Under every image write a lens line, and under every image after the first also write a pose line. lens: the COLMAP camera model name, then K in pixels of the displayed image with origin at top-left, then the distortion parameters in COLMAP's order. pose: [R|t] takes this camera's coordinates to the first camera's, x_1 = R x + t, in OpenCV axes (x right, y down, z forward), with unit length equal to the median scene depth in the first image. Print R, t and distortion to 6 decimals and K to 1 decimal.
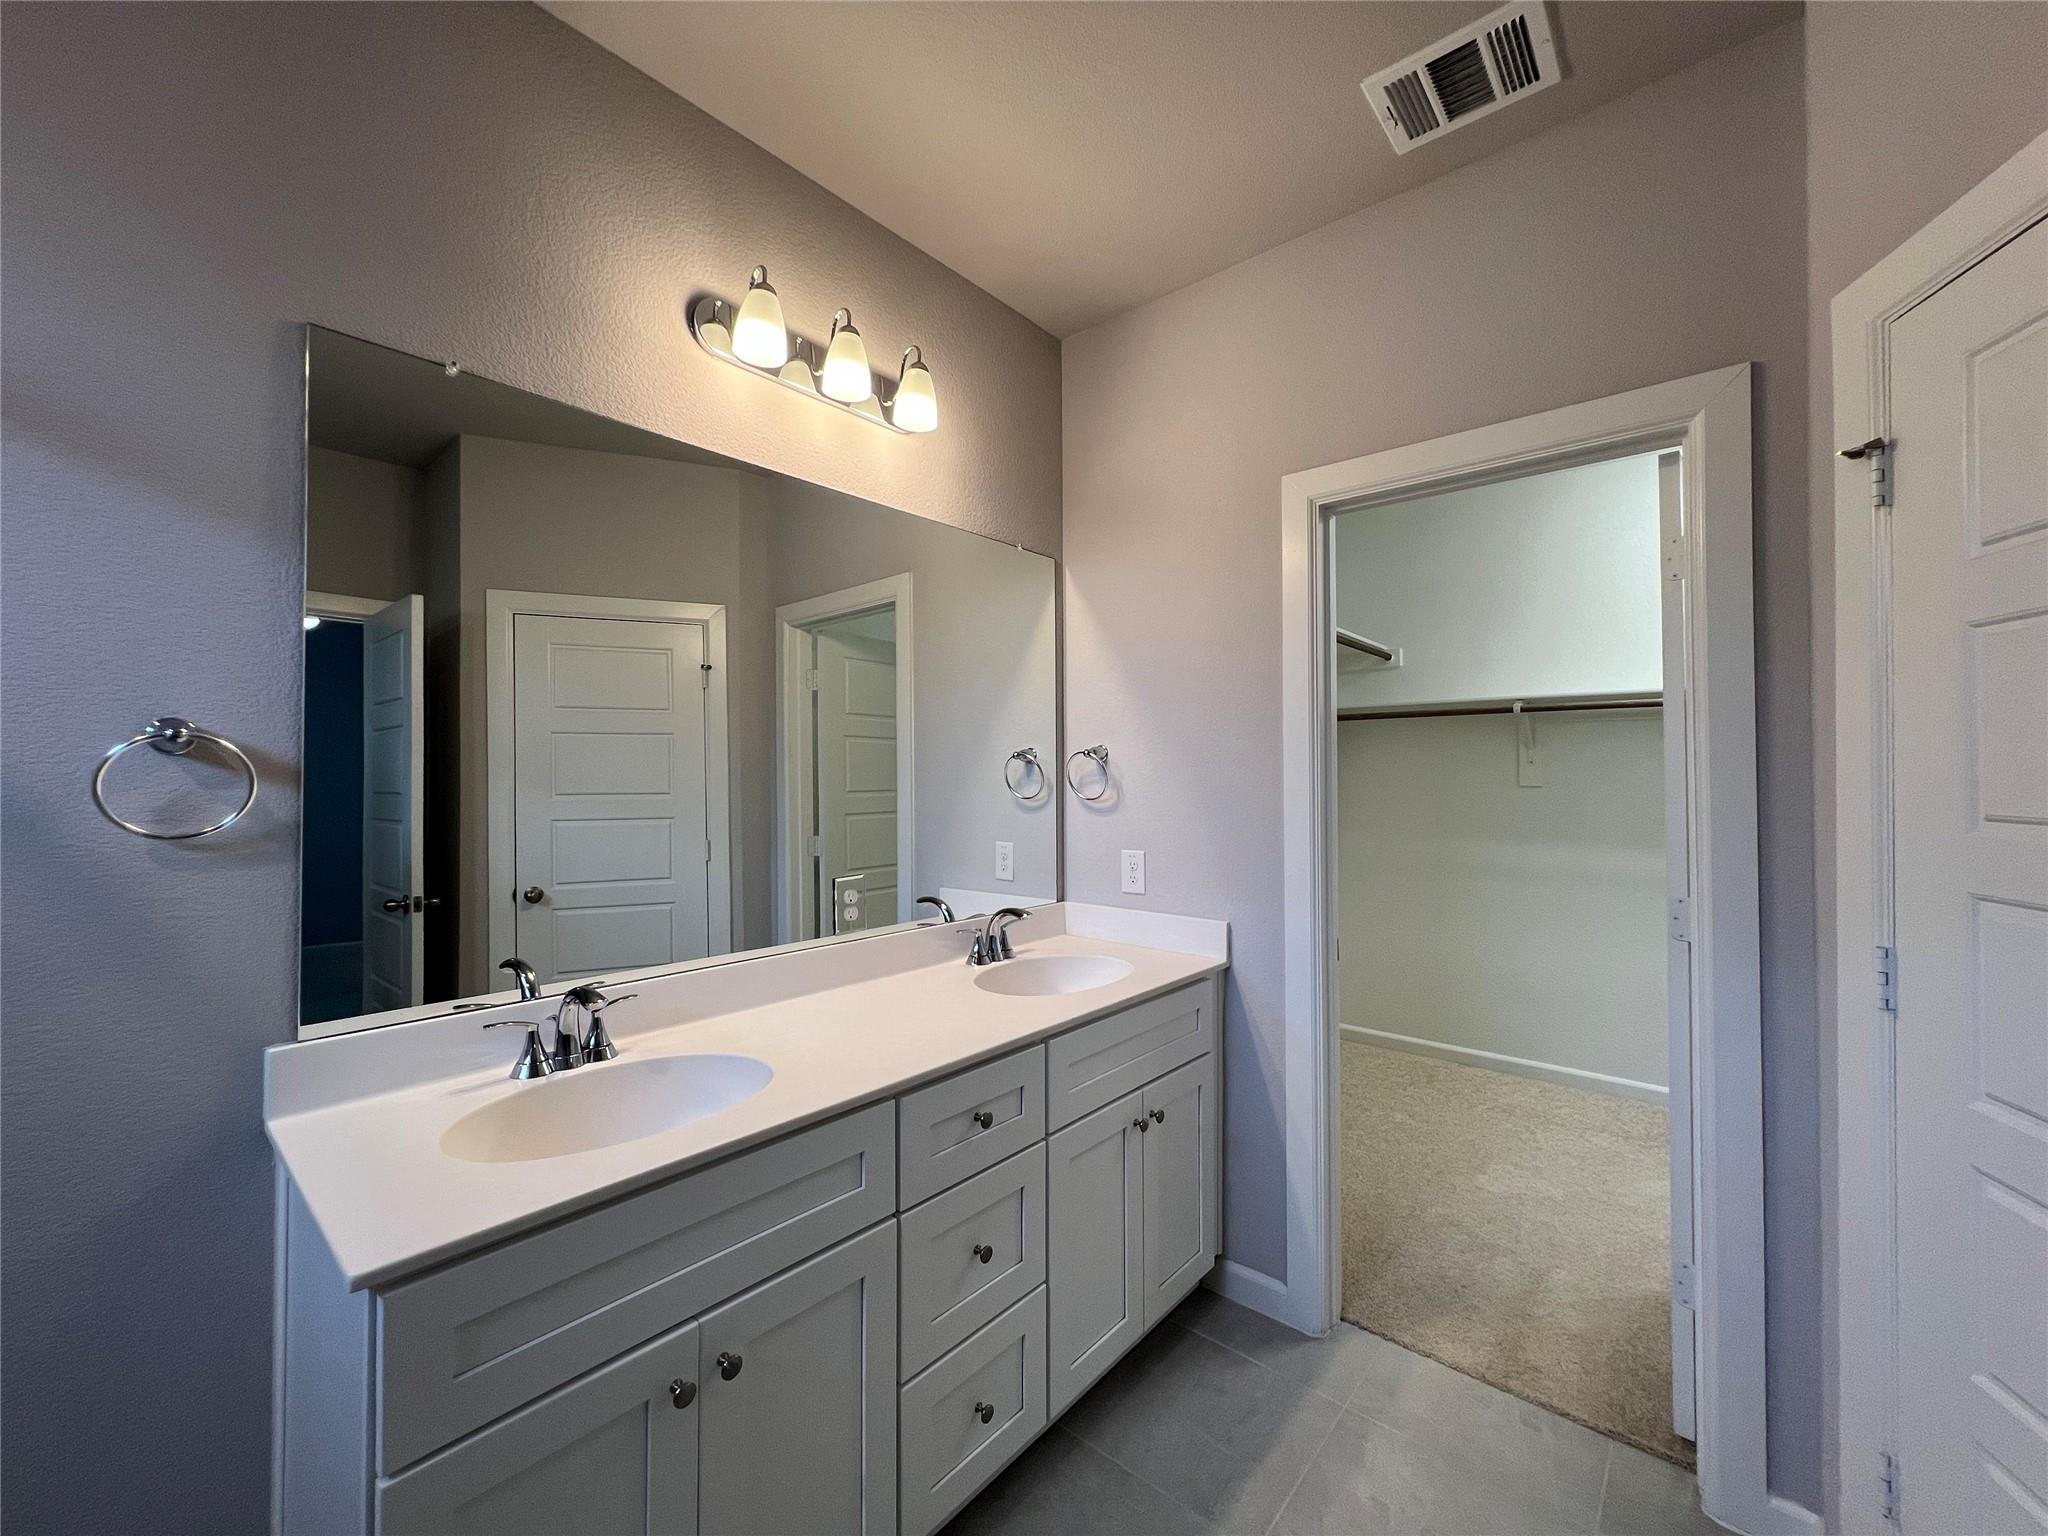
lens RADIAL K [[821.5, 0, 1019.3], [0, 821.5, 769.4], [0, 0, 1]] dist [-0.006055, -0.000821]
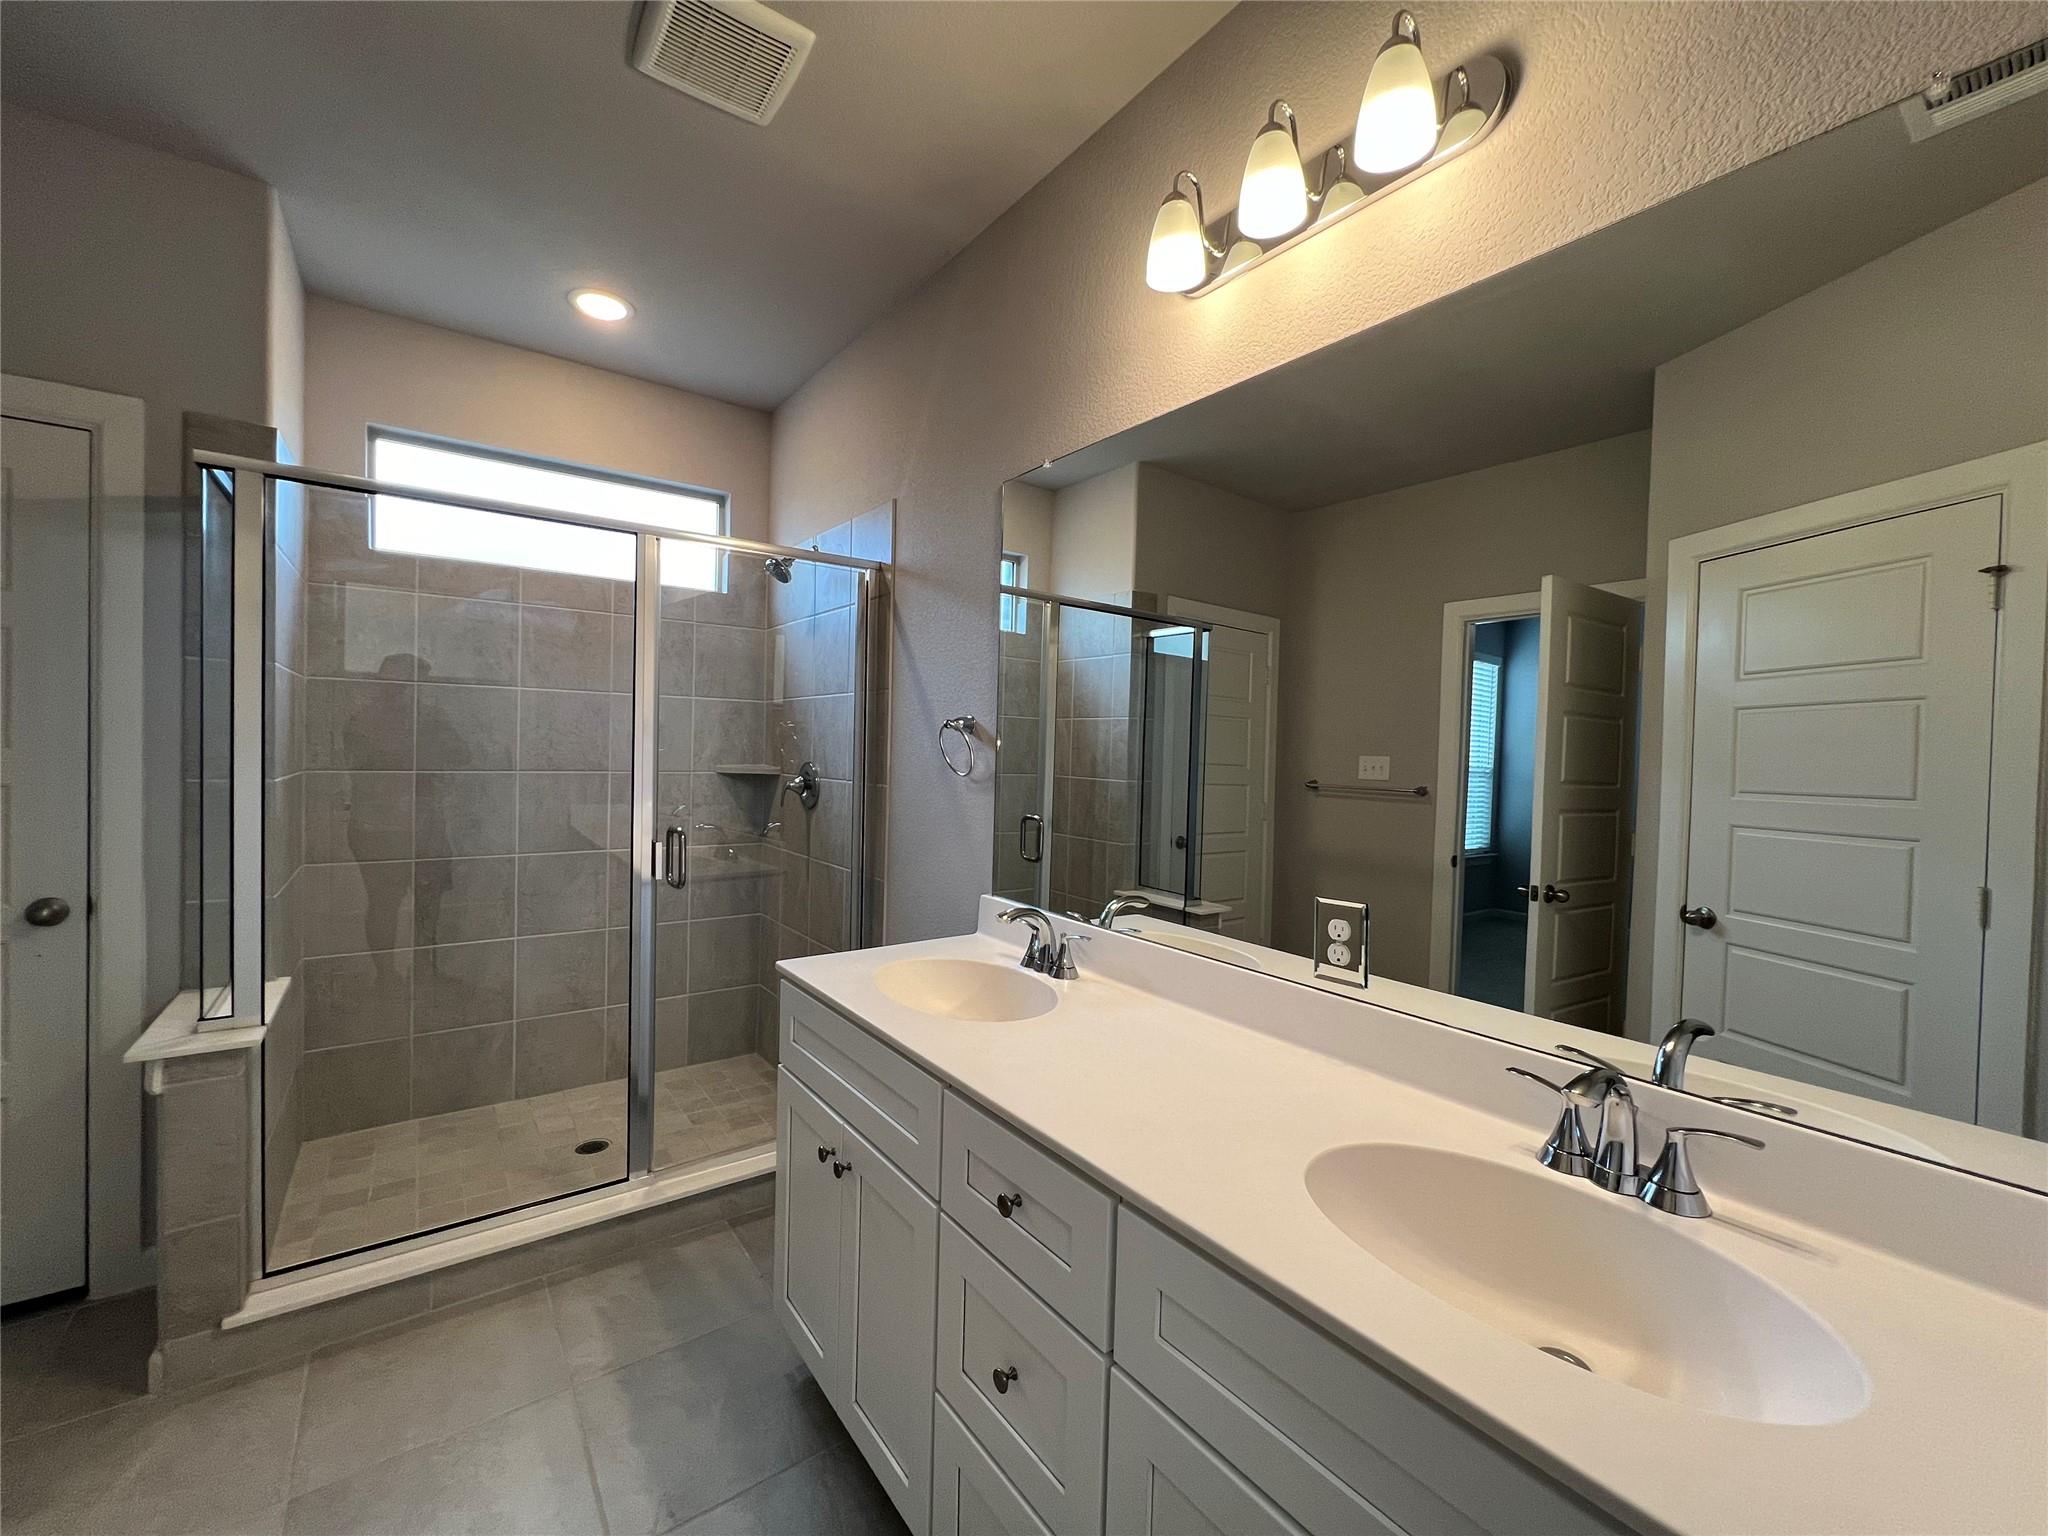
lens RADIAL K [[821.5, 0, 1017.8], [0, 821.5, 768.7], [0, 0, 1]] dist [-0.006055, -0.000821]
pose [[-0.218807, 0.015819, -0.975640, 0.514526], [-0.019458, 0.999599, 0.020571, 0.012895], [0.975574, 0.023486, -0.218412, 0.885620]]
